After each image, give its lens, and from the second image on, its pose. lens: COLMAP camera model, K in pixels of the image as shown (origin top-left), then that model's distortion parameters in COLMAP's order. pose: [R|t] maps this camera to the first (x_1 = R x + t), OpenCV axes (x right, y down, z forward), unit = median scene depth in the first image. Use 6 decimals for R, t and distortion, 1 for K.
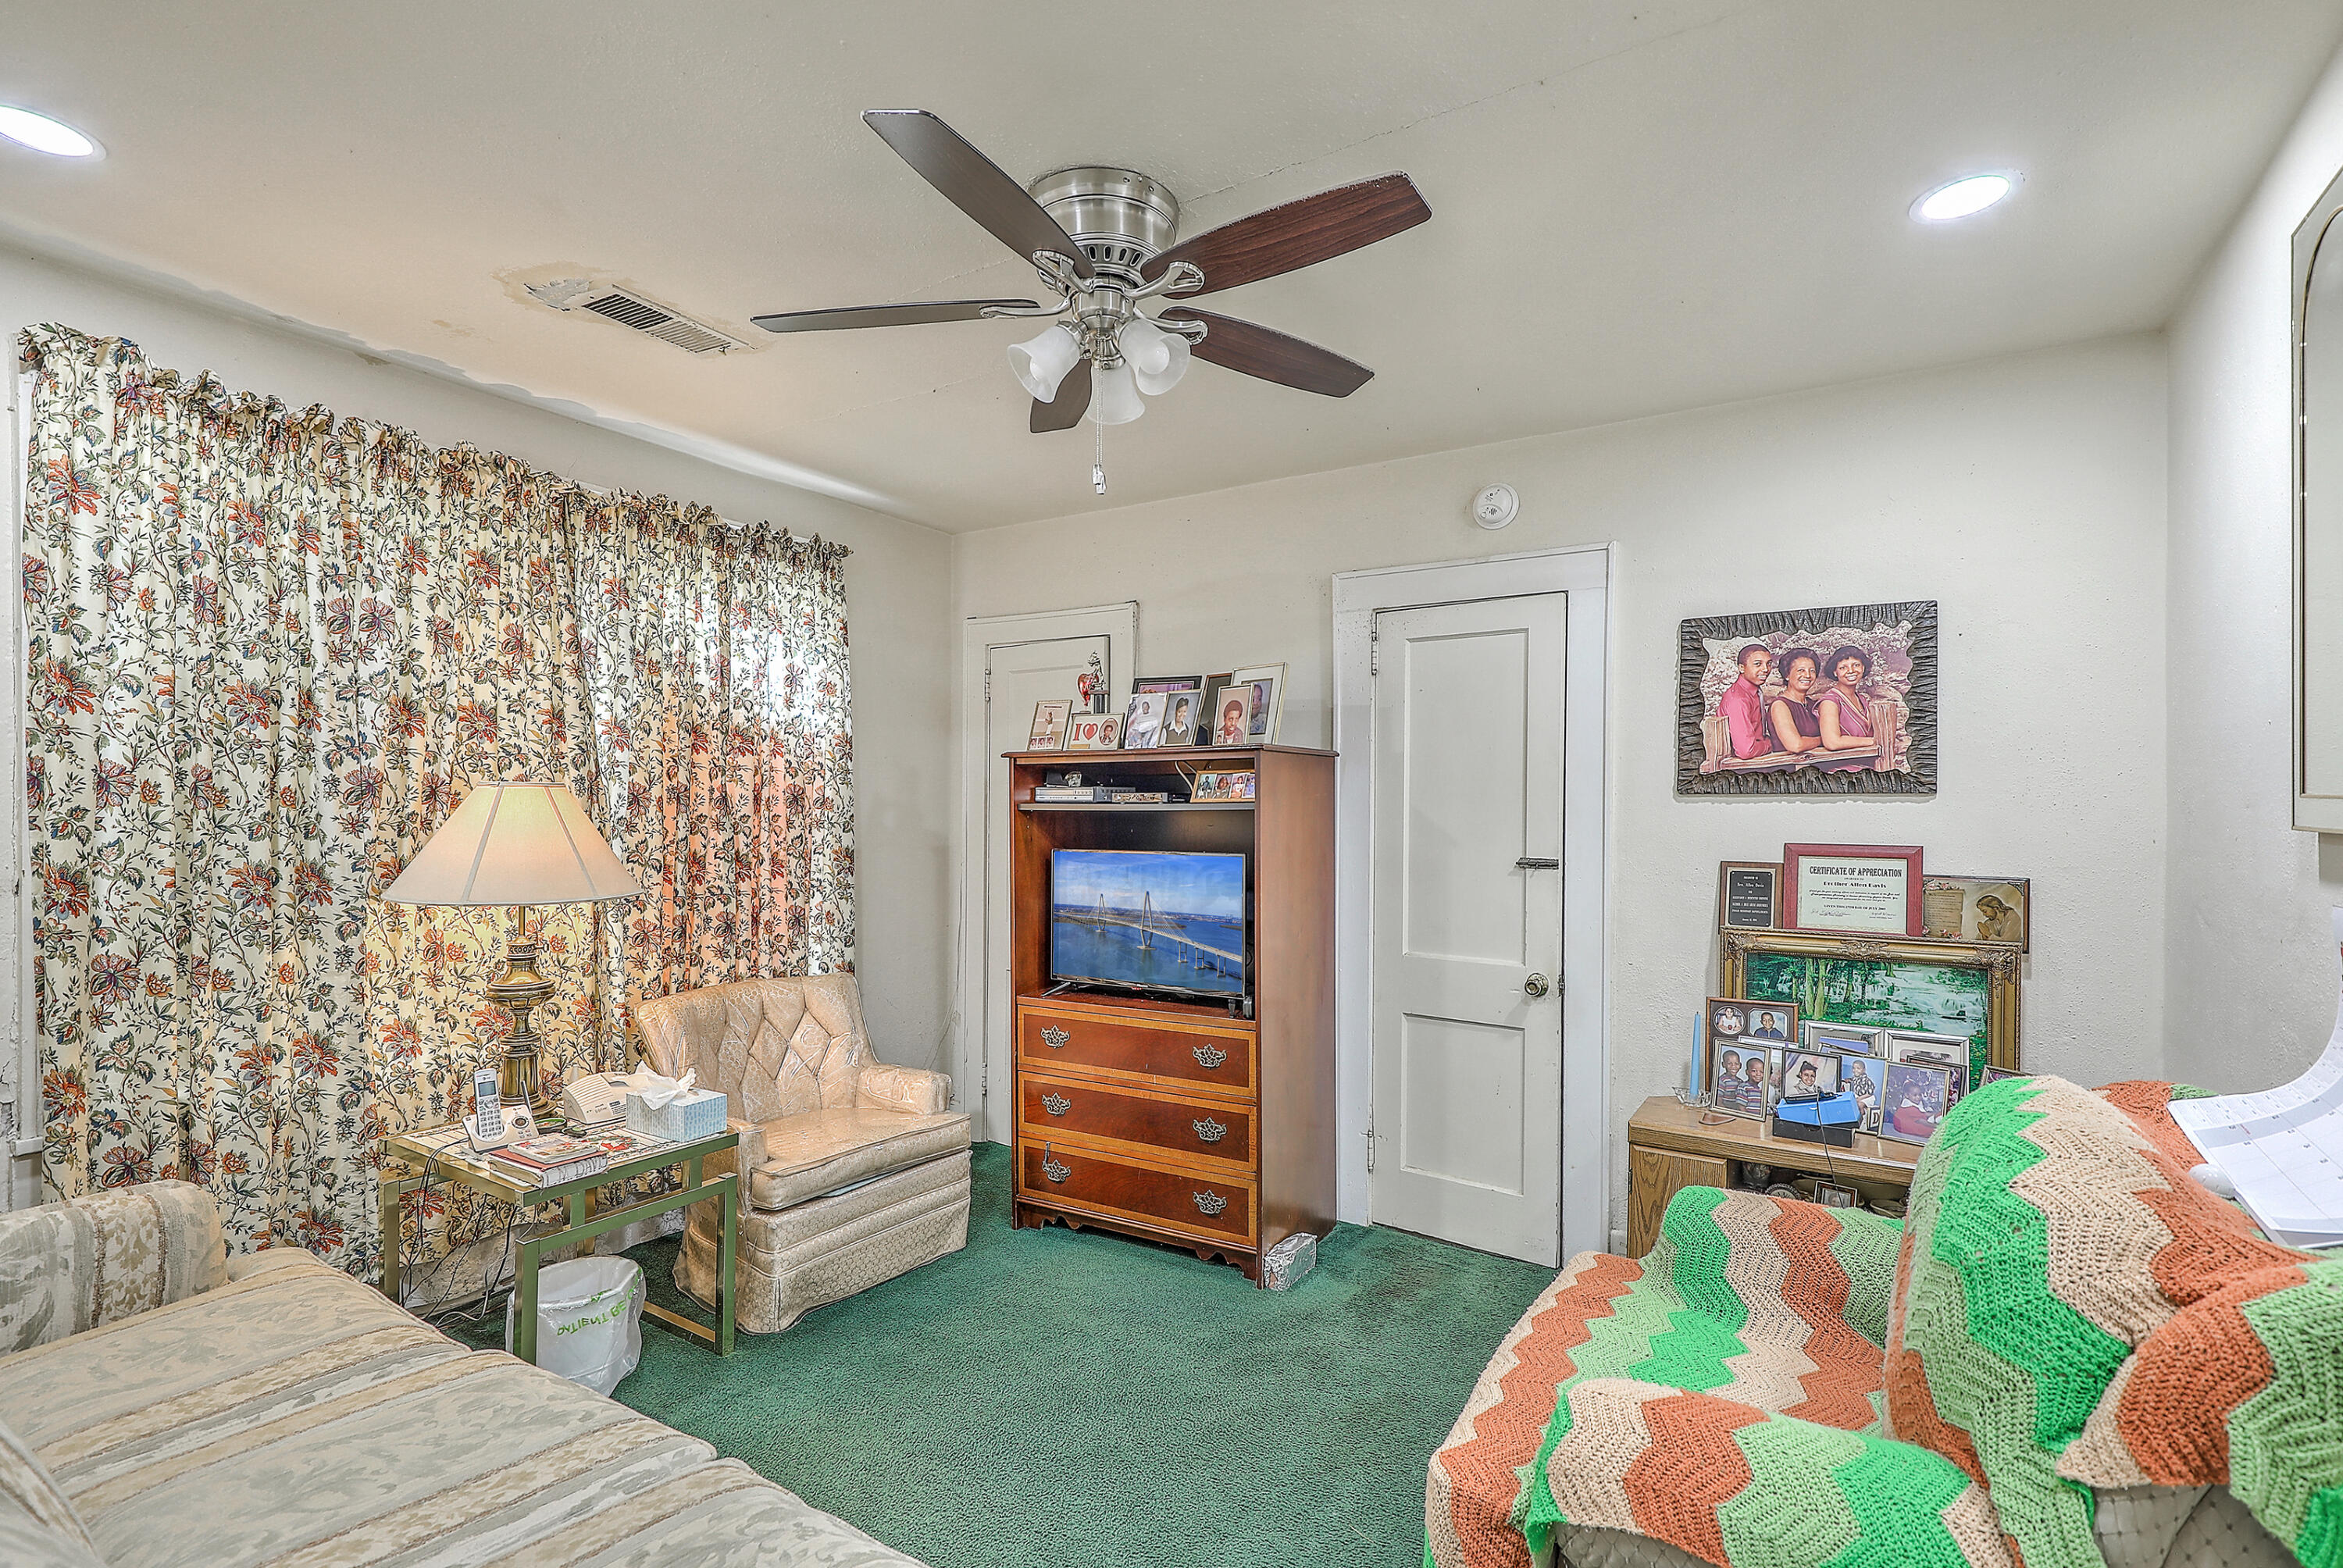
lens RADIAL K [[1128.7, 0, 1171.5], [0, 1128.7, 784.0], [0, 0, 1]] dist [0.029921, 0.000049]
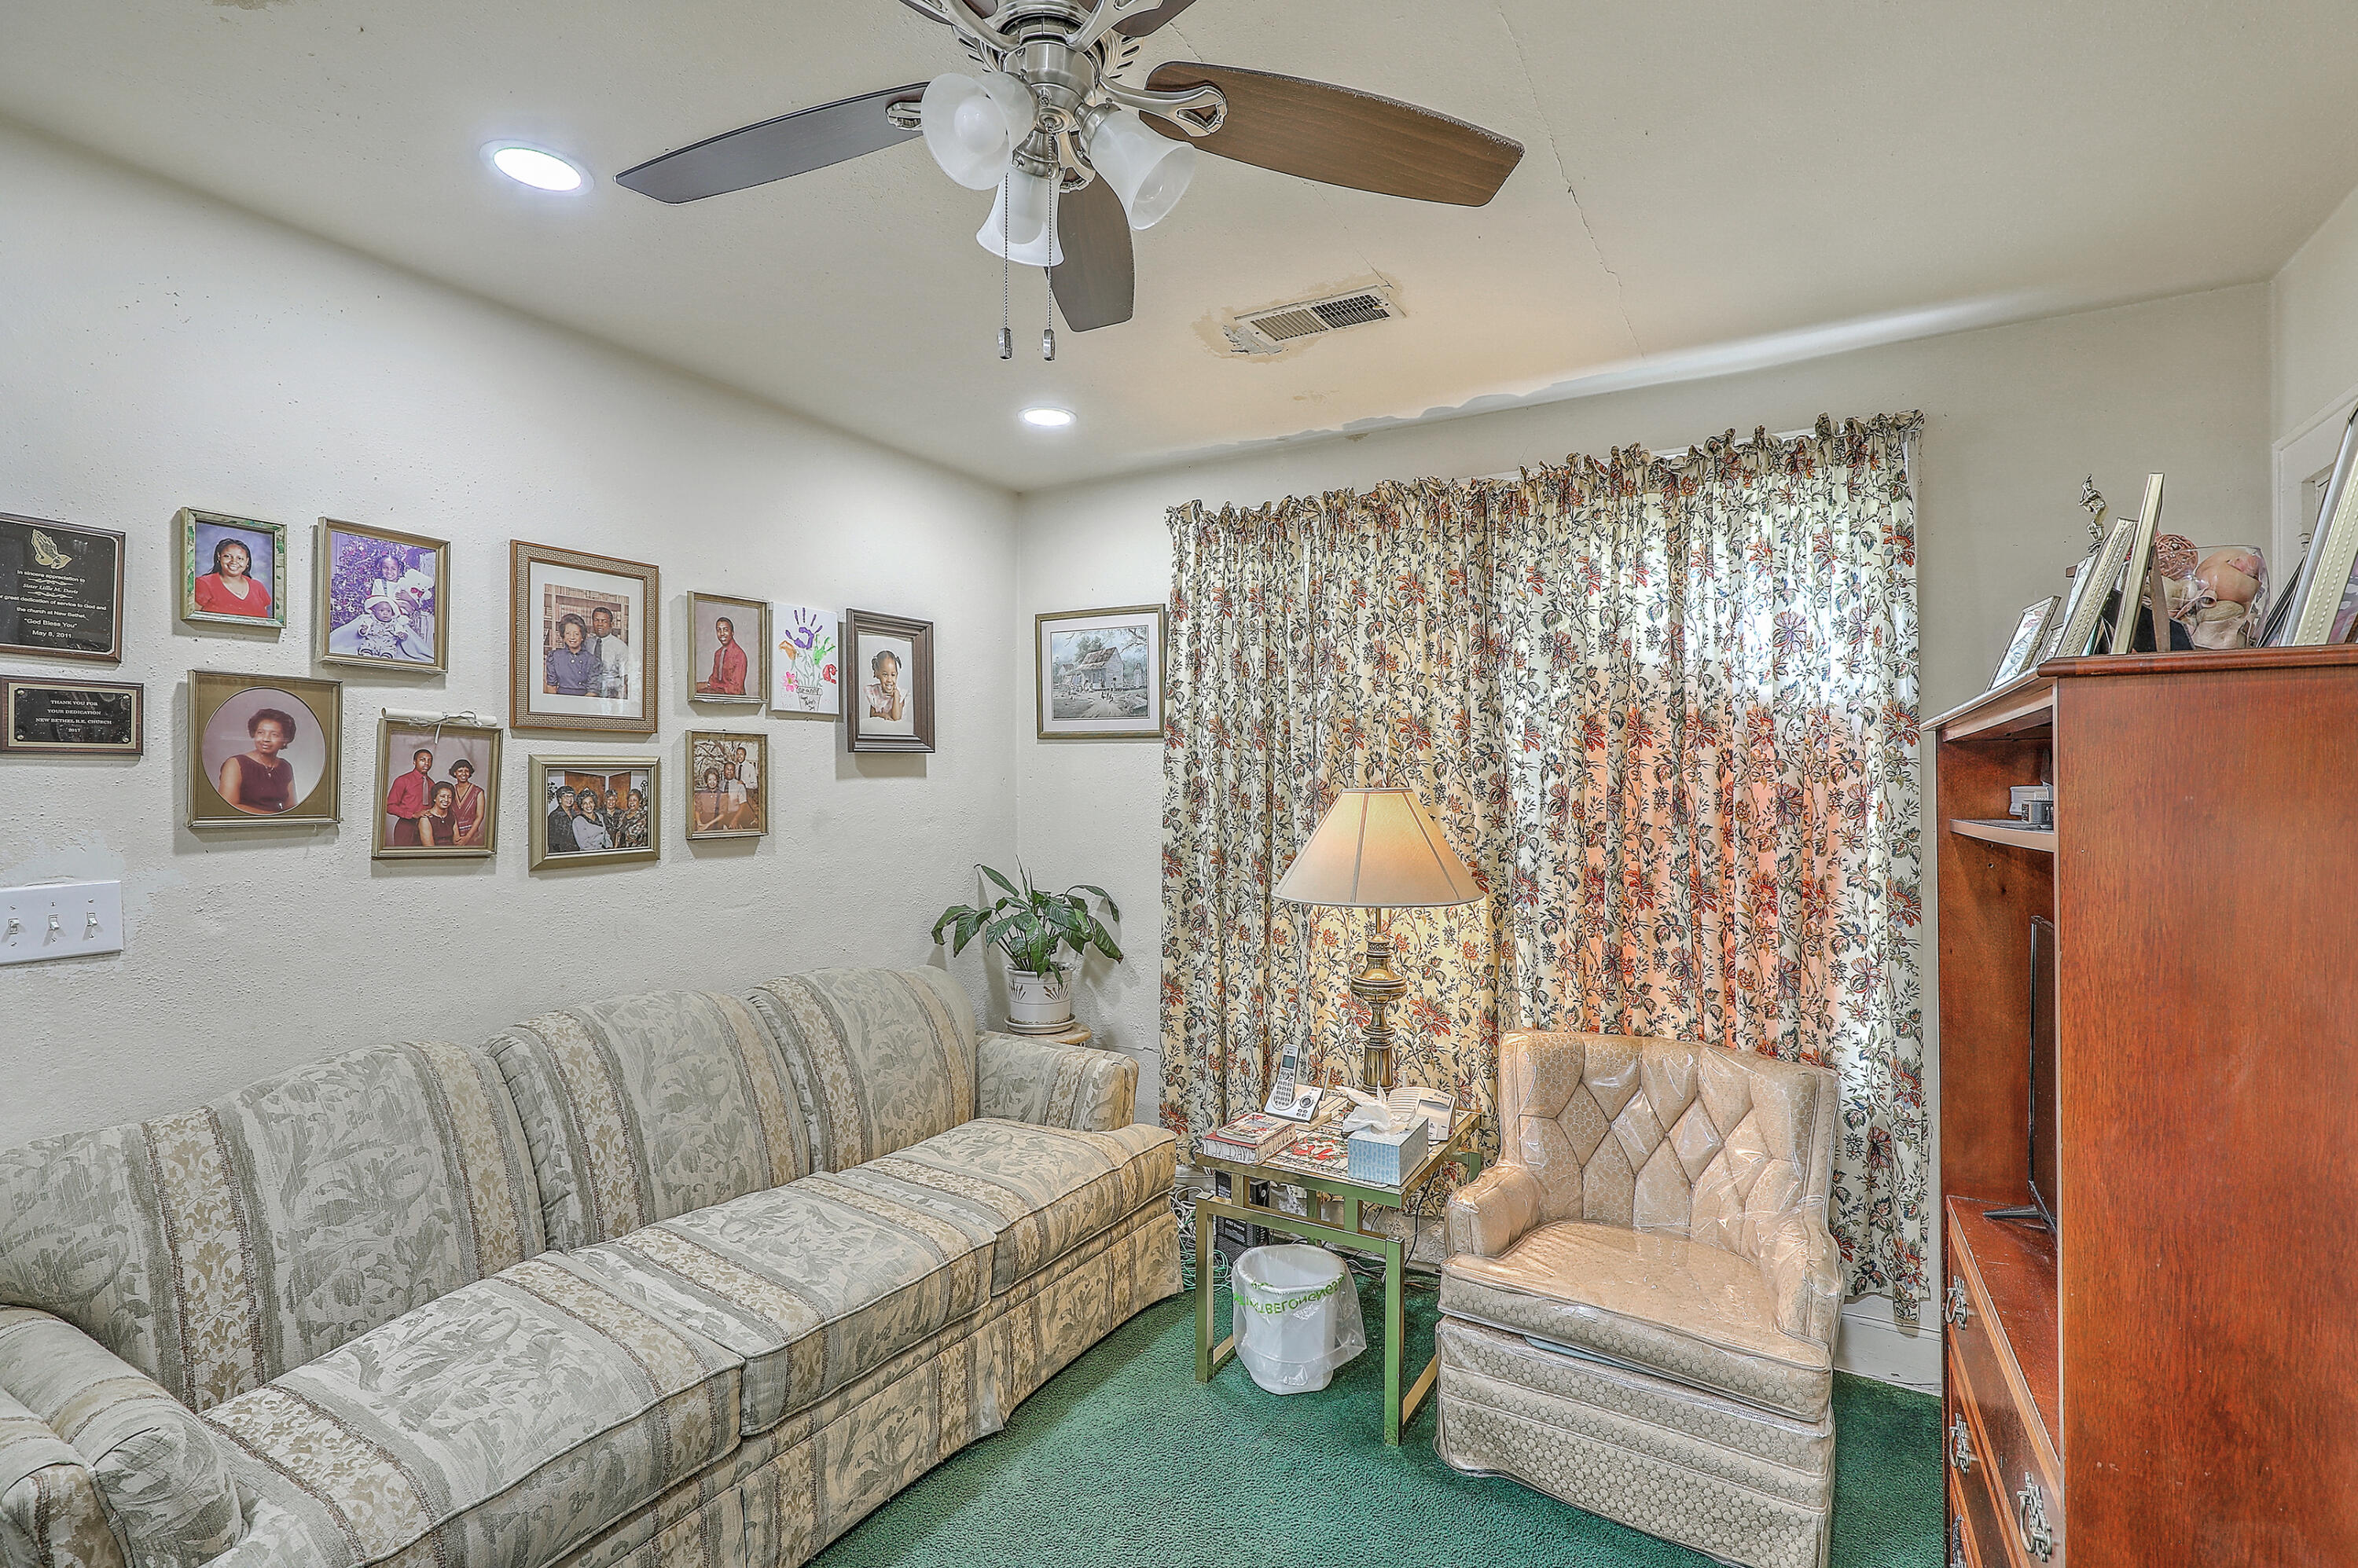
lens RADIAL K [[1069.6, 0, 1184.3], [0, 1069.6, 776.2], [0, 0, 1]] dist [-0.001350, 0.000886]
pose [[0.039115, -0.019923, -0.999036, 0.368488], [0.015342, 0.999695, -0.019336, 0.003425], [0.999117, -0.014571, 0.039409, 0.696546]]
